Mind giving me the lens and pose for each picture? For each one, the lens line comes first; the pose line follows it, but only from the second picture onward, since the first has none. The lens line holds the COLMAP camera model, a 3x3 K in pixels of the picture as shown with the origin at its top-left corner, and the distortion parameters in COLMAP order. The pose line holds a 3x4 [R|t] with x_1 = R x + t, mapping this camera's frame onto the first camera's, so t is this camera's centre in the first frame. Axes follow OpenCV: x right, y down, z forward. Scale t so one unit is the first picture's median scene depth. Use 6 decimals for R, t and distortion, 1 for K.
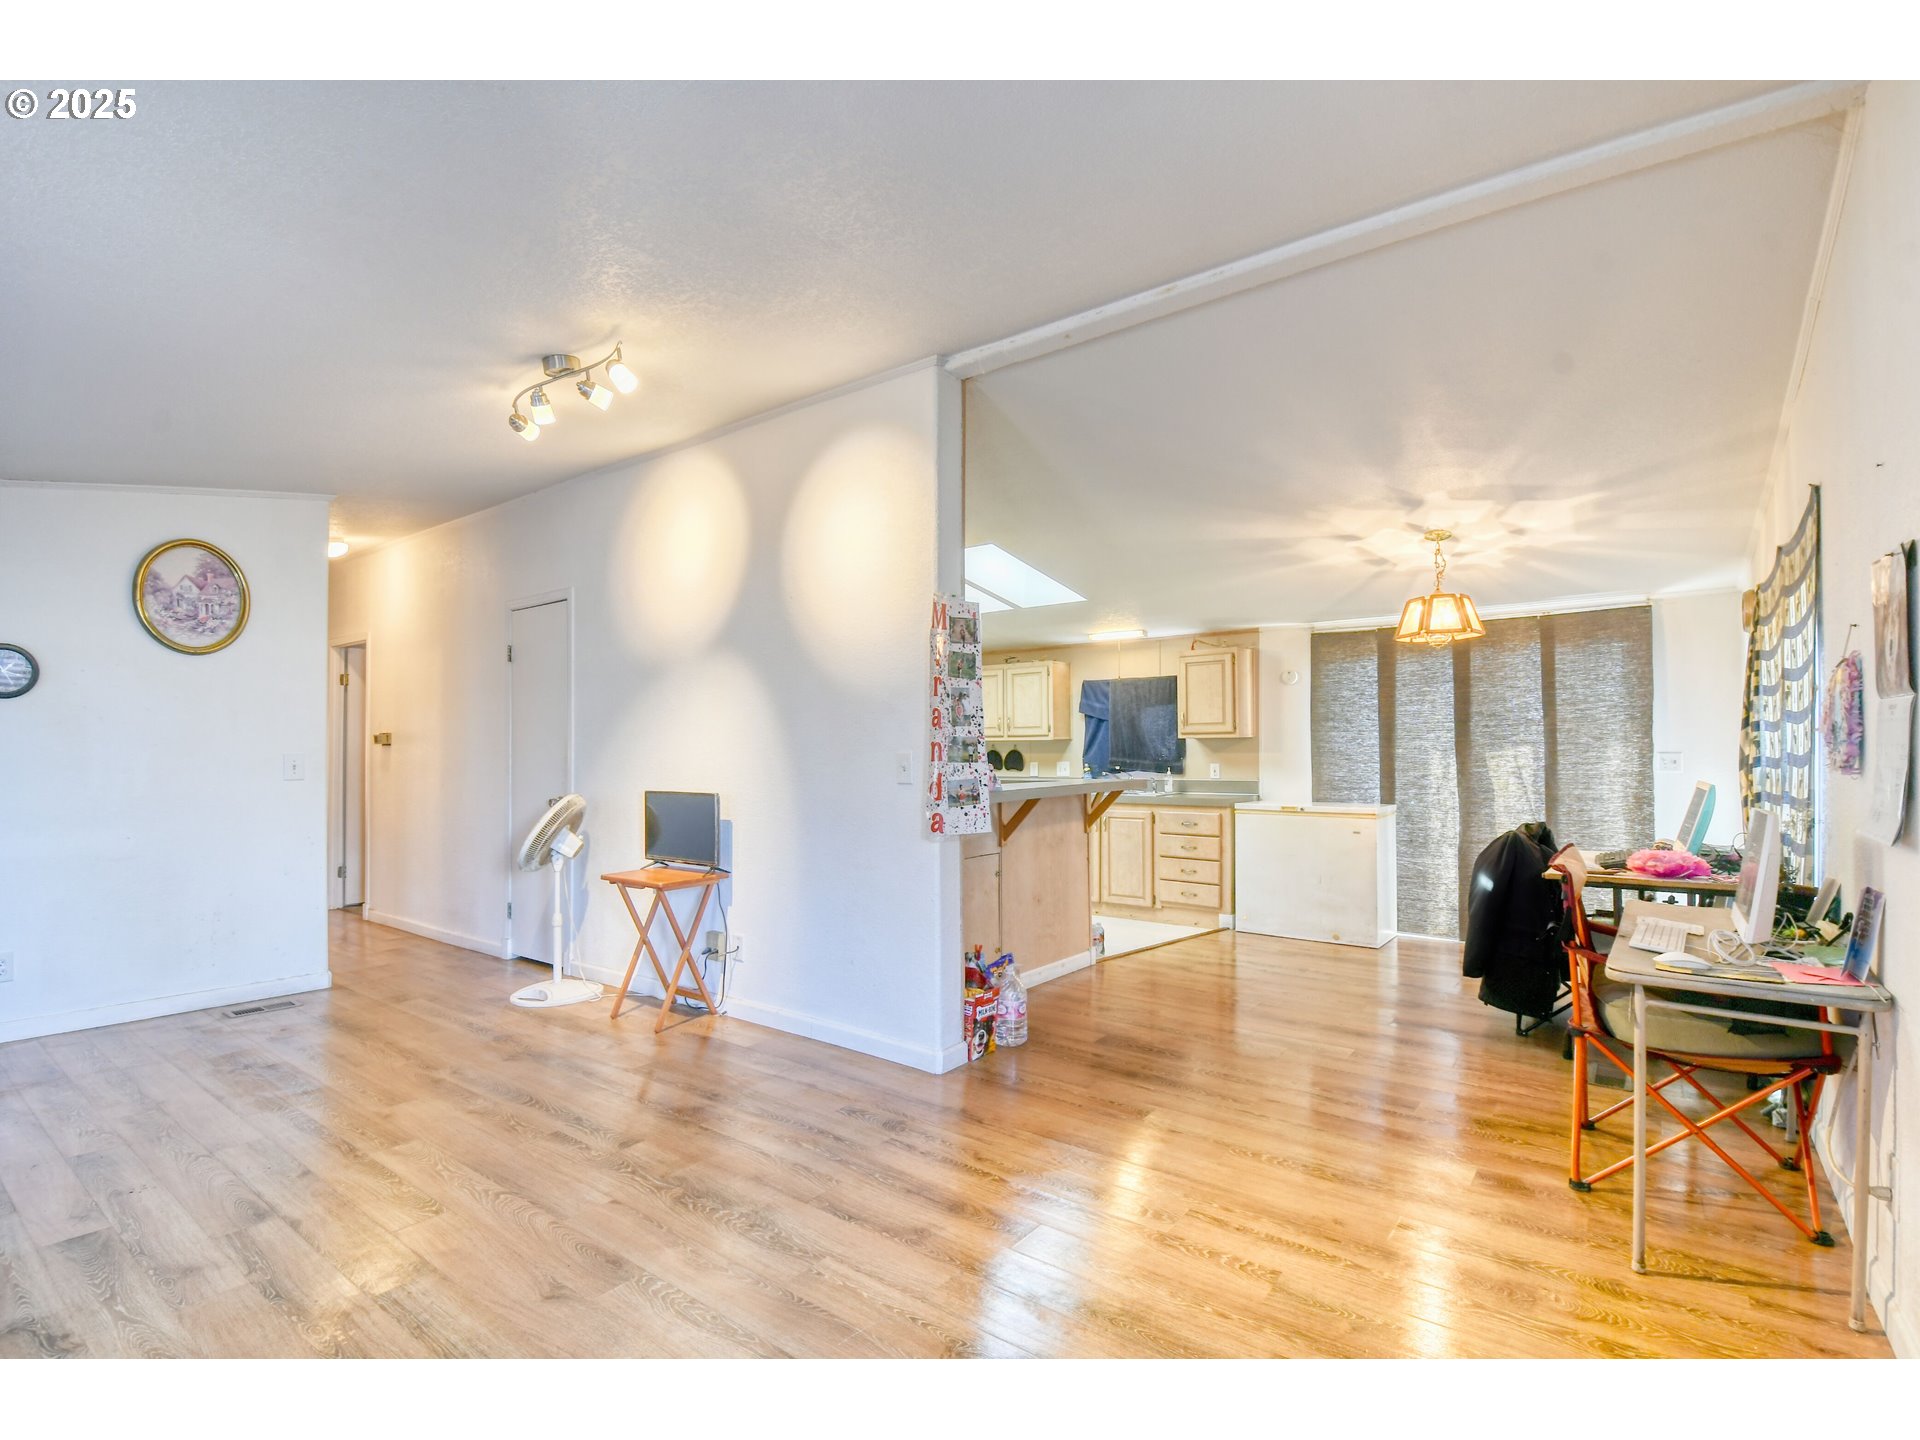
lens RADIAL K [[911.0, 0, 956.4], [0, 911.0, 736.8], [0, 0, 1]] dist [0.018812, -0.027384]
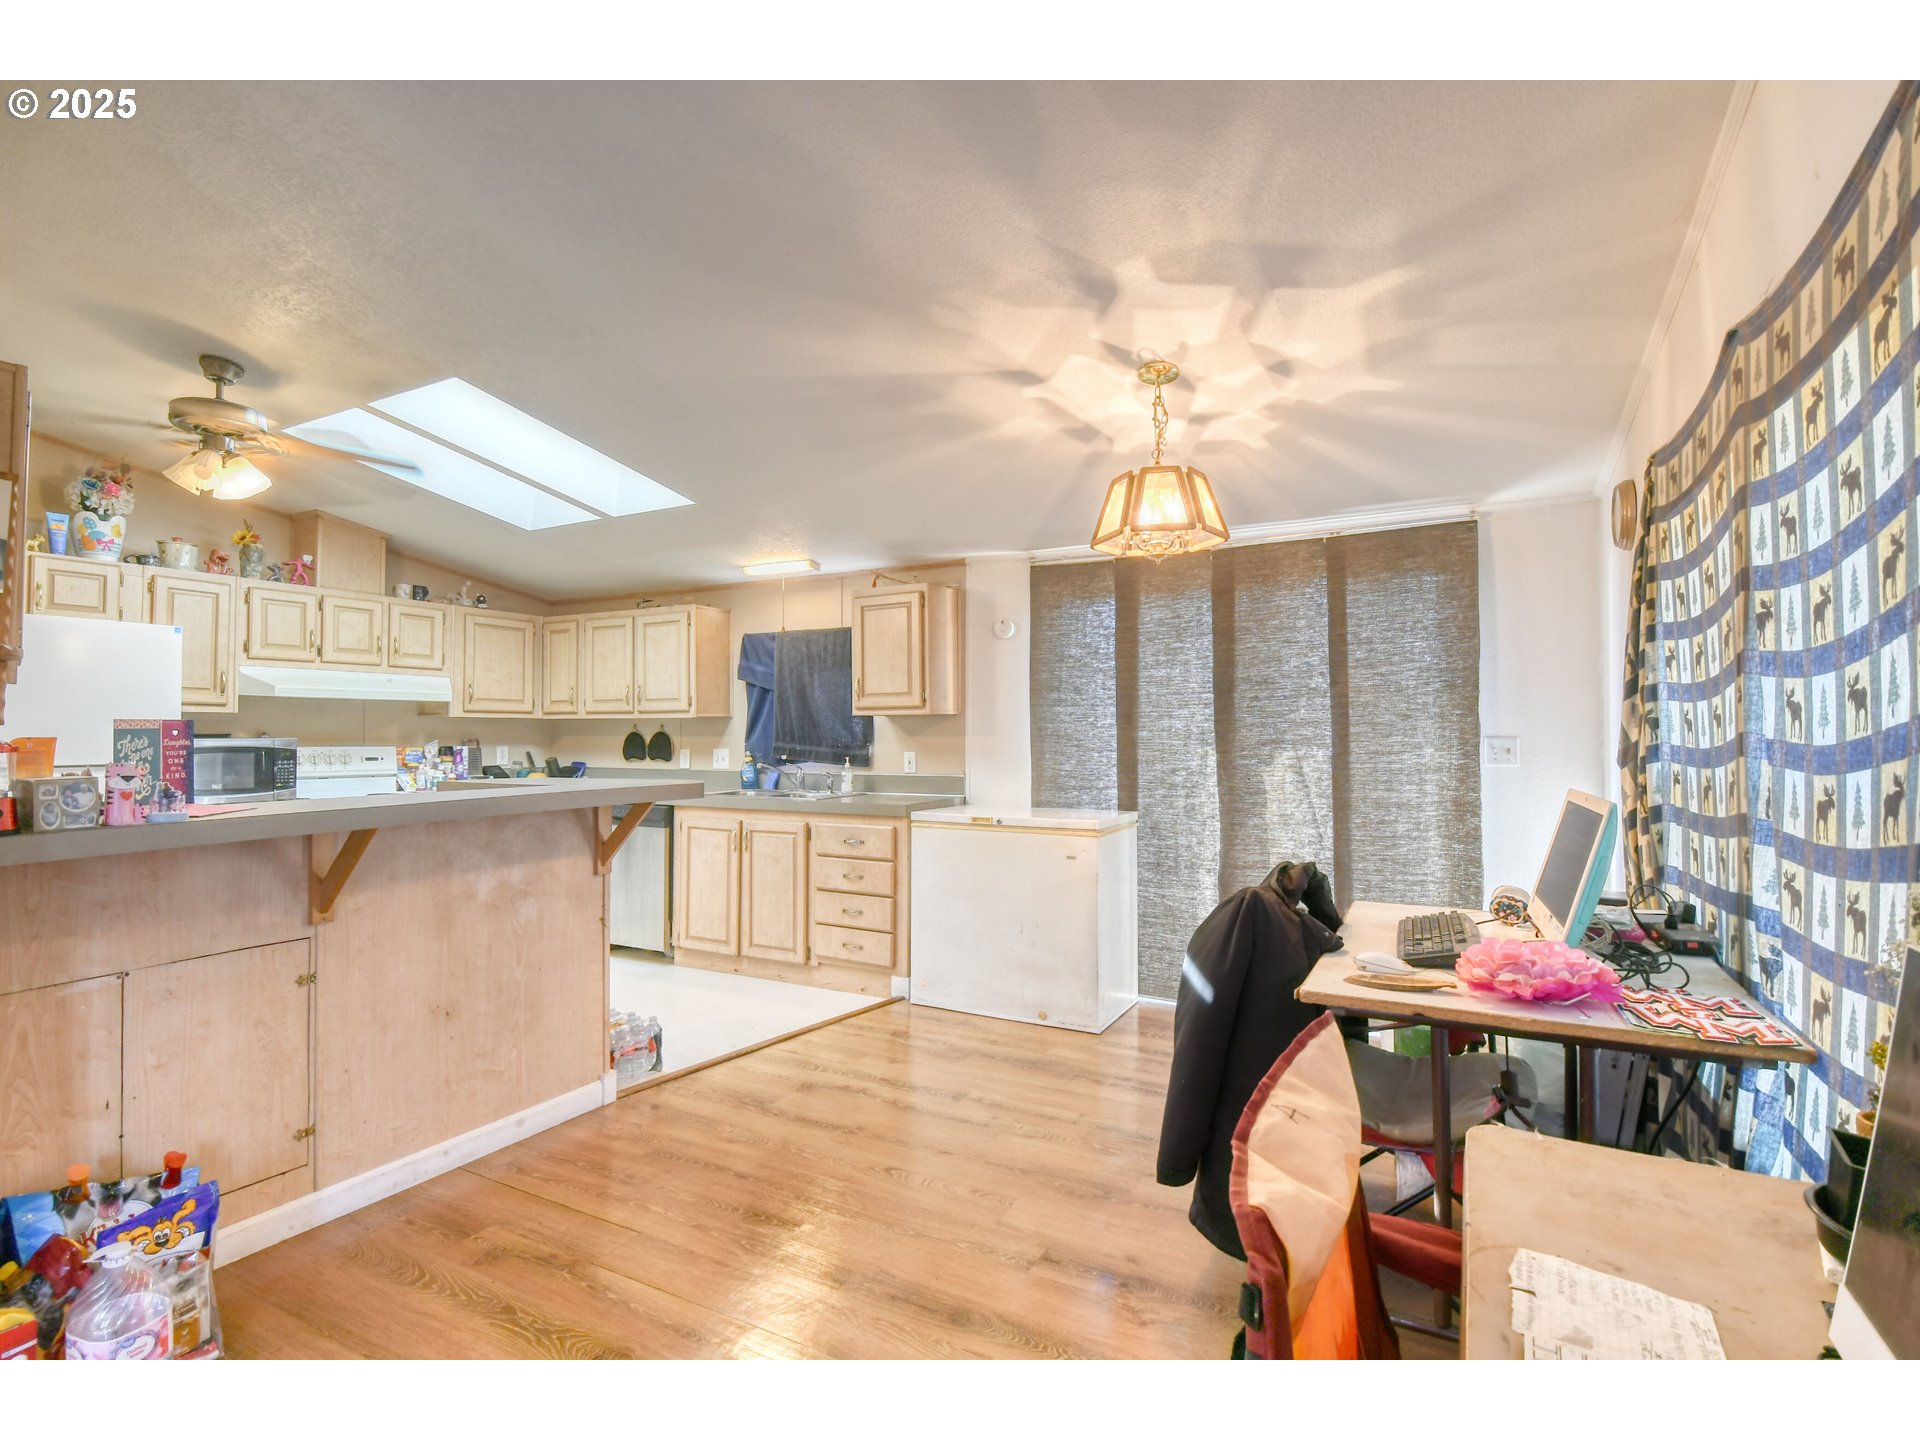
lens RADIAL K [[923.0, 0, 956.5], [0, 923.0, 710.5], [0, 0, 1]] dist [0.019626, -0.020448]
pose [[0.987322, 0.005812, 0.158624, 0.233044], [-0.004284, 0.999941, -0.009973, 0.005158], [-0.158672, 0.009167, 0.987289, 0.328150]]
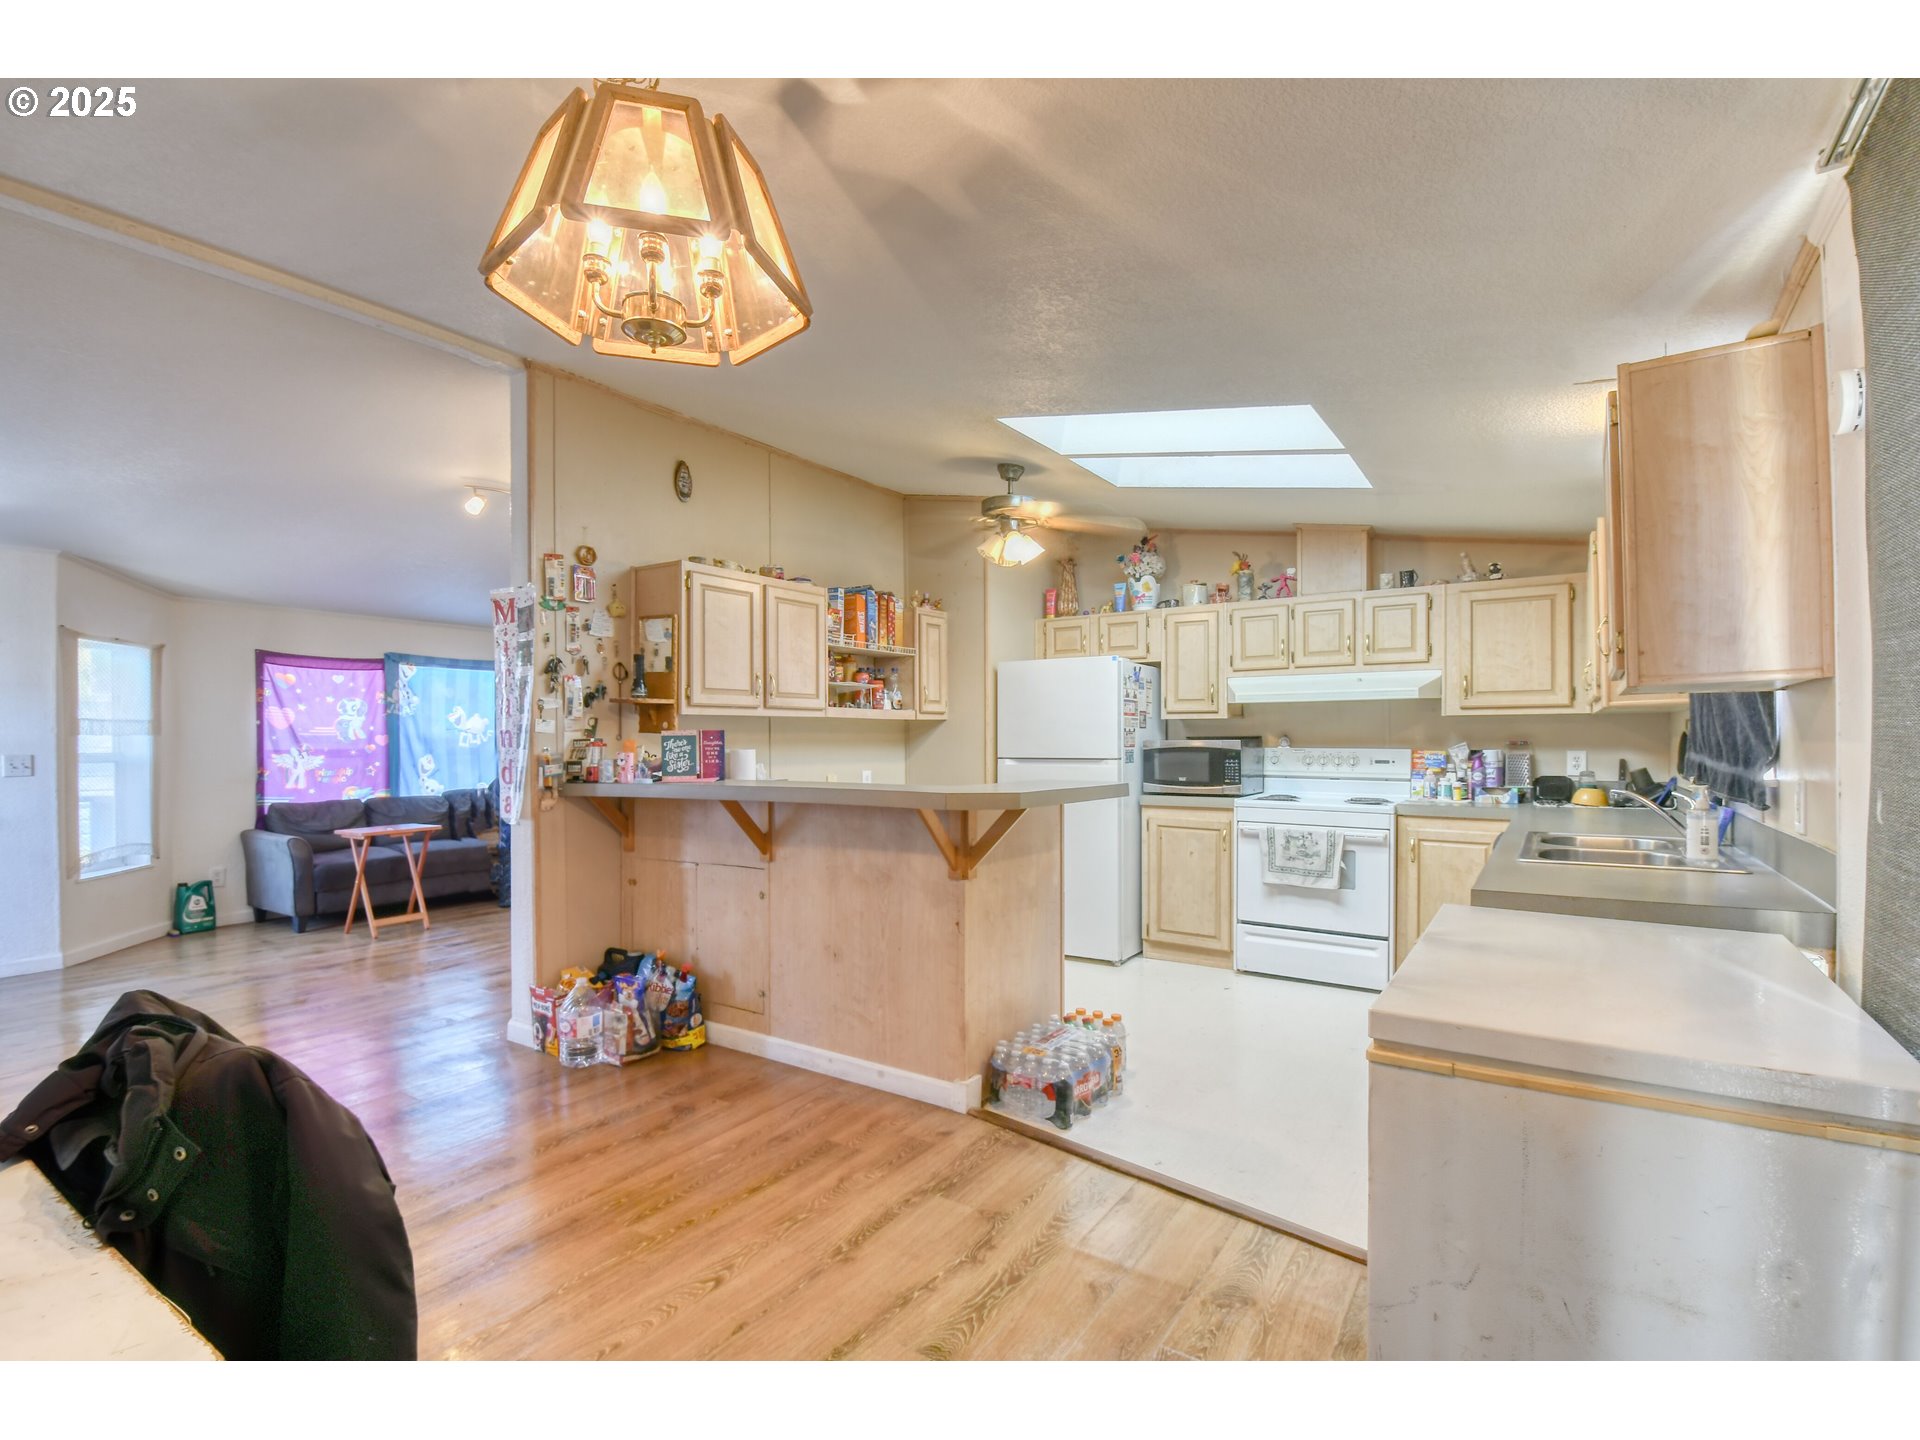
lens RADIAL K [[911.0, 0, 956.4], [0, 911.0, 736.8], [0, 0, 1]] dist [0.018812, -0.027384]
pose [[0.064581, 0.001817, -0.997911, 0.612991], [0.018894, 0.999817, 0.003043, 0.011967], [0.997734, -0.019051, 0.064535, 0.825332]]
